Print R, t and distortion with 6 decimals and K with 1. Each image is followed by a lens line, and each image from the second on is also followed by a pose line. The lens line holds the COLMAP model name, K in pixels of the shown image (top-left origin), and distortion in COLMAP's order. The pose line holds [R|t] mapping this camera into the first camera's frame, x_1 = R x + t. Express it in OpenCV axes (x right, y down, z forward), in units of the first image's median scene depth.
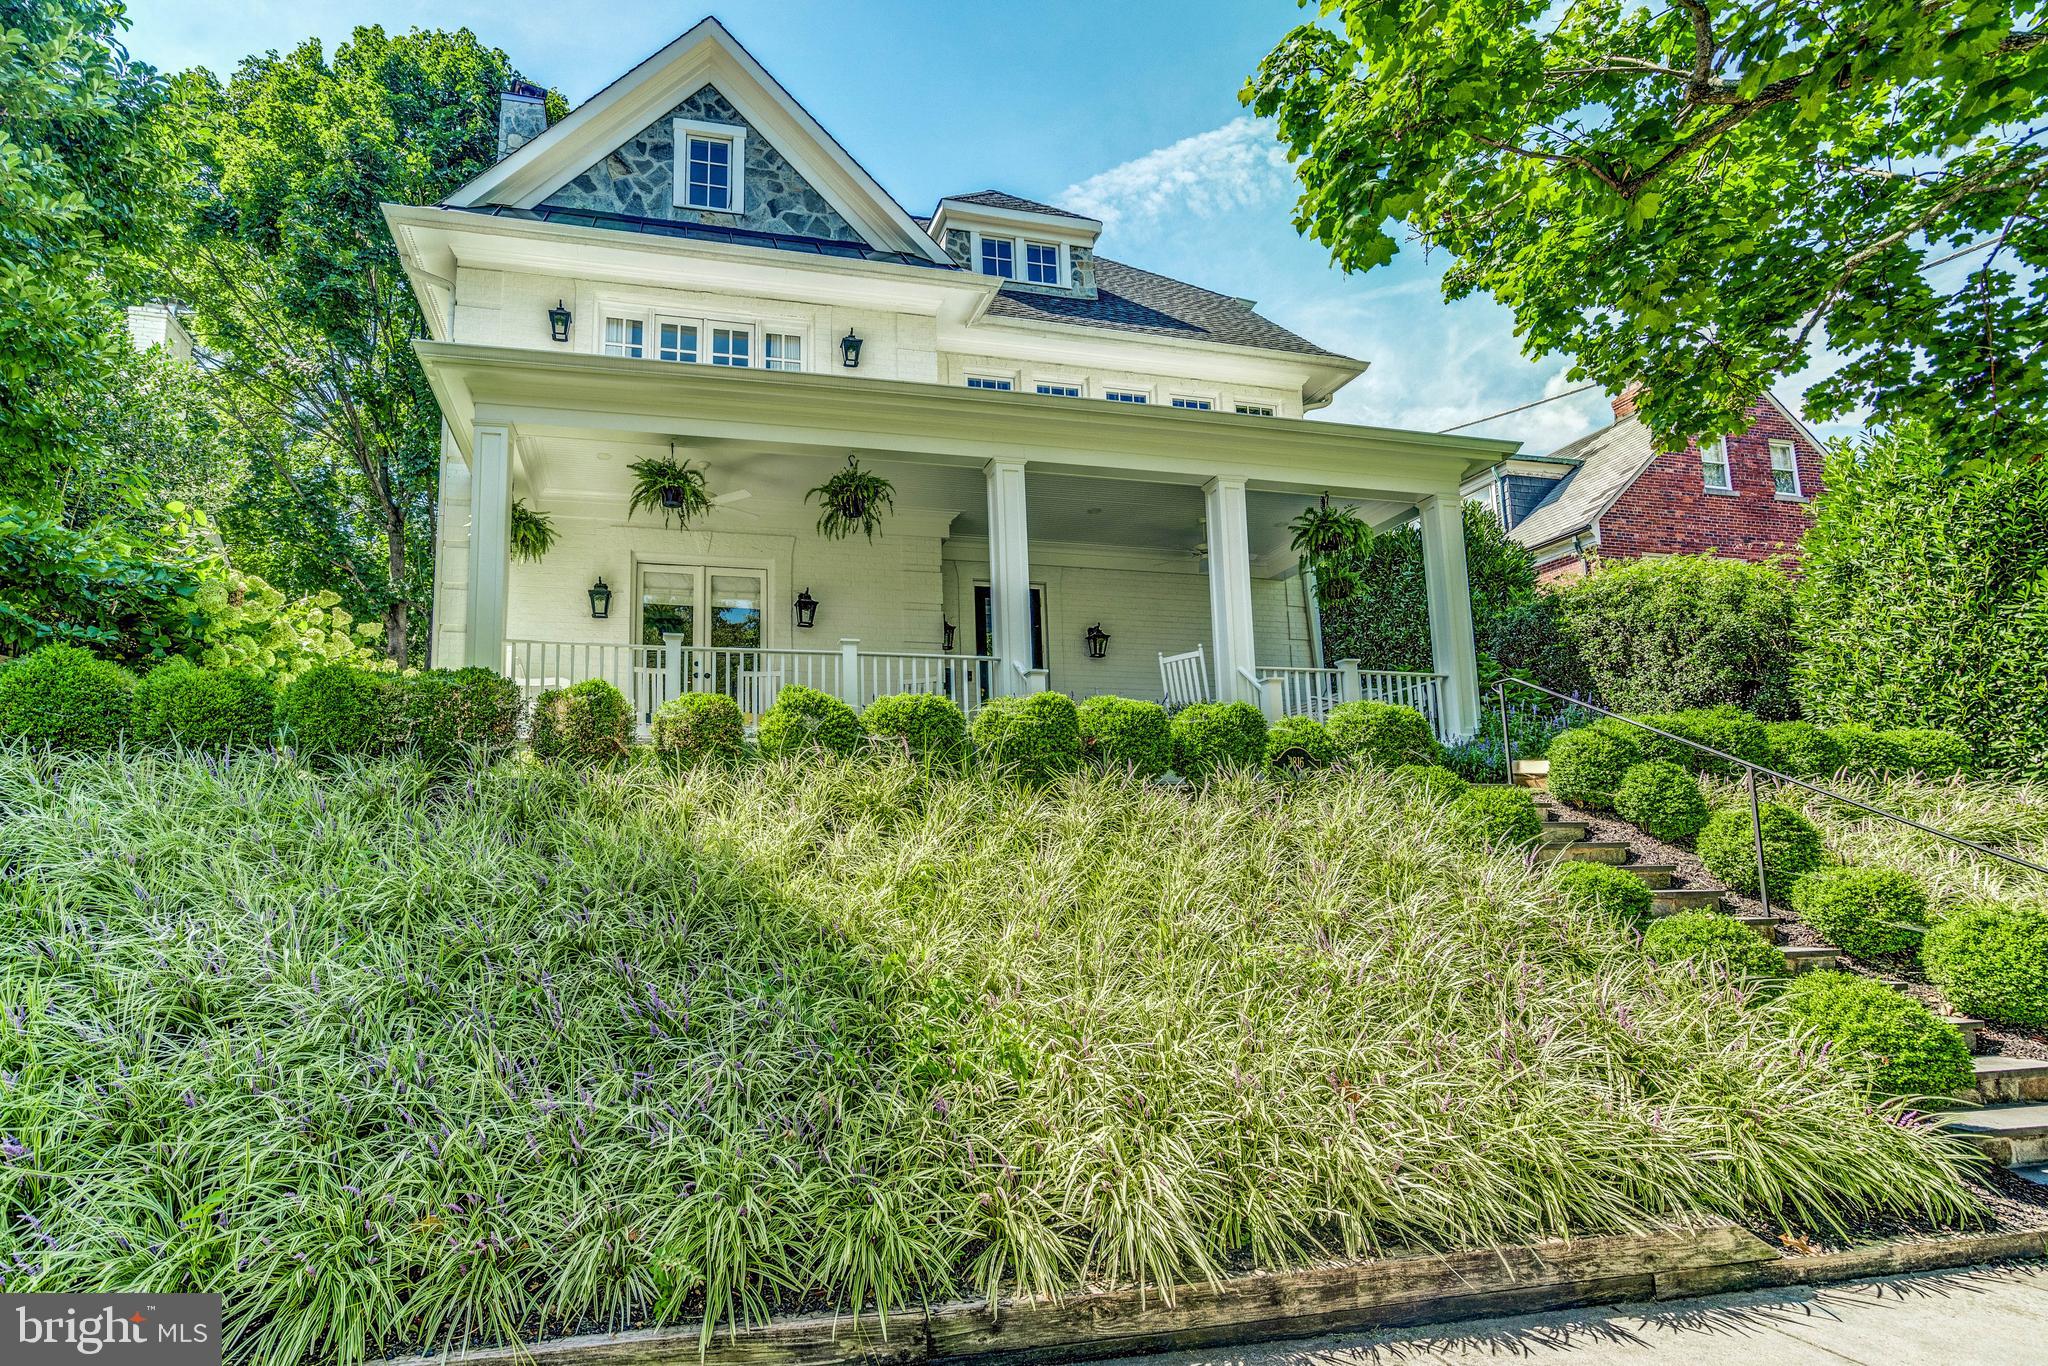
lens RADIAL K [[1045.3, 0, 813.7], [0, 1045.3, 658.0], [0, 0, 1]] dist [-0.033761, 0.012757]
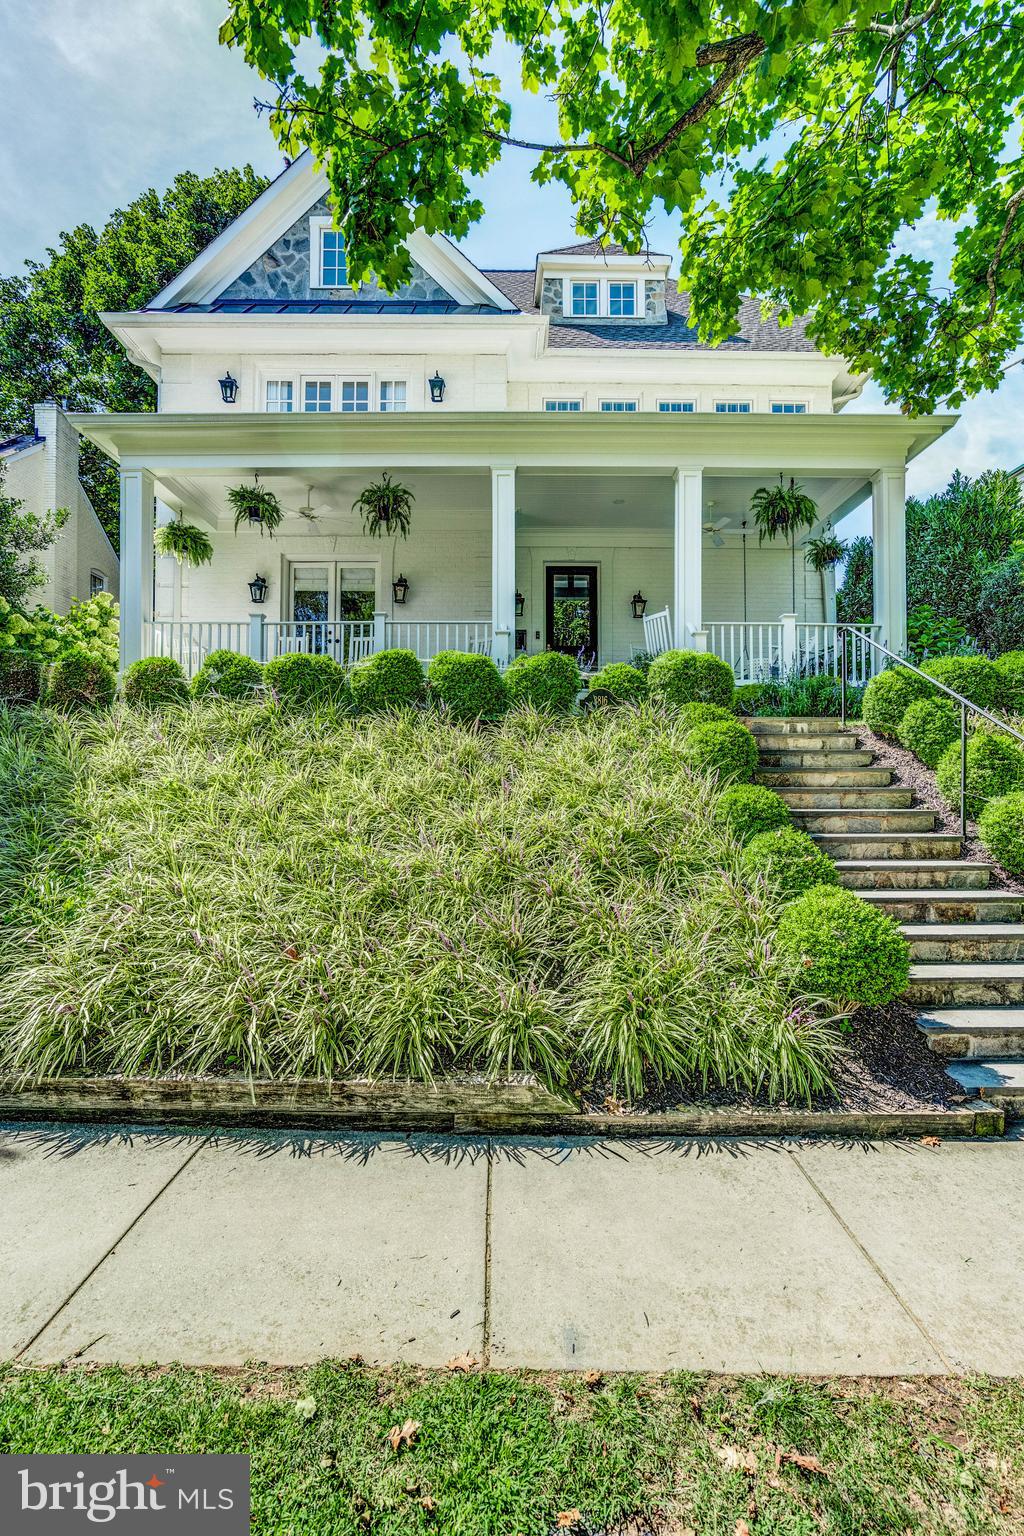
lens RADIAL K [[752.8, 0, 540.4], [0, 752.8, 724.8], [0, 0, 1]] dist [-0.037409, 0.023071]
pose [[0.977088, -0.003640, -0.212805, 0.406632], [0.031238, 0.991479, 0.126467, 0.009070], [0.210531, -0.130217, 0.968876, 0.076102]]
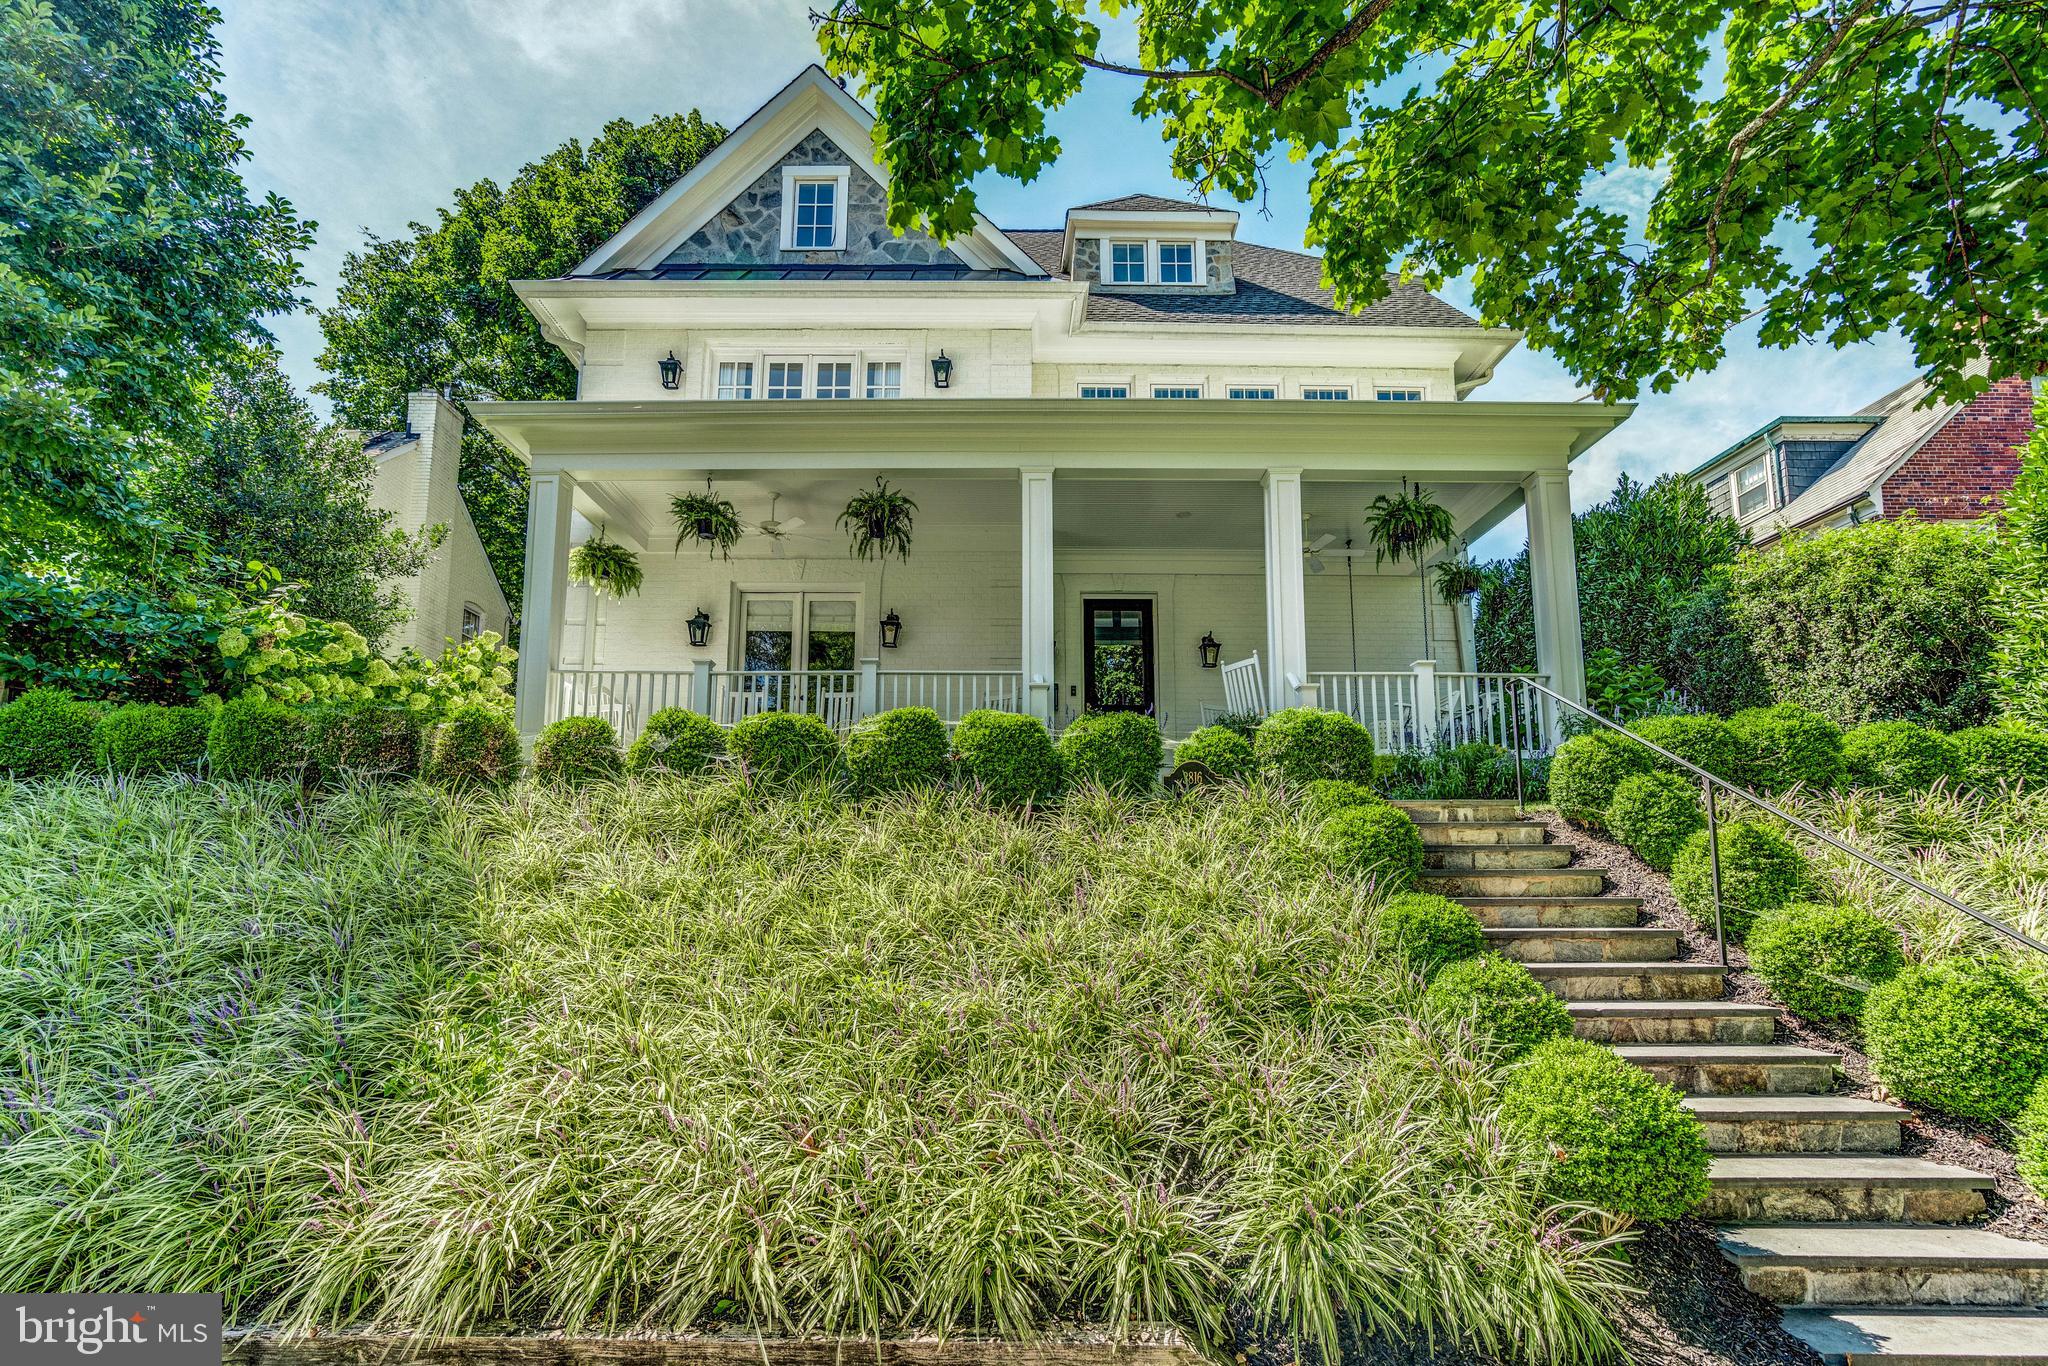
lens RADIAL K [[1003.7, 0, 1028.0], [0, 1003.7, 686.9], [0, 0, 1]] dist [-0.037409, 0.023071]
pose [[0.976753, -0.029473, -0.212332, 0.354847], [0.031044, 0.999510, 0.004067, 0.009223], [0.212108, -0.010564, 0.977189, 0.078044]]
